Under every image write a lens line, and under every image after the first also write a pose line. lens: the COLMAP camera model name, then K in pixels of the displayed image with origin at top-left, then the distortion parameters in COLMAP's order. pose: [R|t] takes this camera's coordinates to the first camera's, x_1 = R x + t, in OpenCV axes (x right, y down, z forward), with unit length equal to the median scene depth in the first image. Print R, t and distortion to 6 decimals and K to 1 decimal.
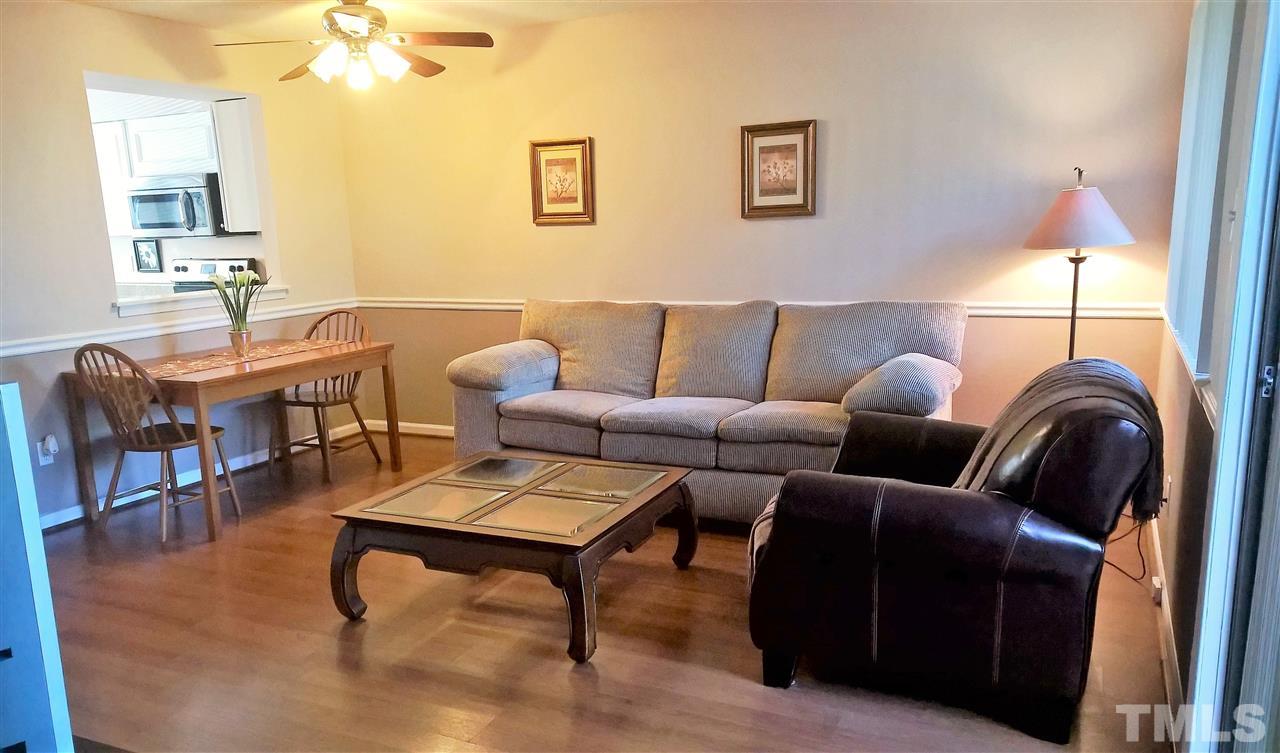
lens RADIAL K [[1000.6, 0, 637.5], [0, 1000.6, 436.9], [0, 0, 1]] dist [-0.008739, -0.001419]
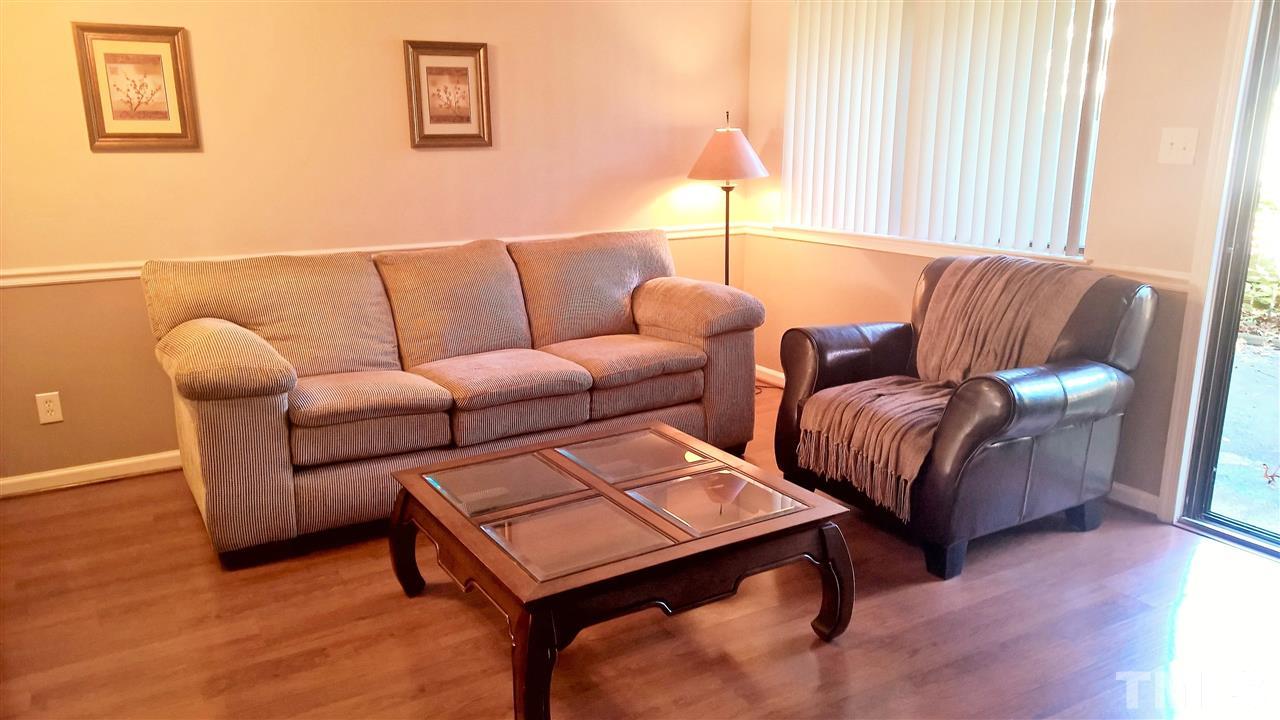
lens RADIAL K [[931.4, 0, 640.0], [0, 931.4, 360.0], [0, 0, 1]] dist [0.081241, -0.078424]
pose [[0.542818, -0.171305, 0.822194, -0.503670], [0.167185, 0.981424, 0.094104, -0.082342], [-0.823042, 0.086377, 0.561375, 0.399986]]
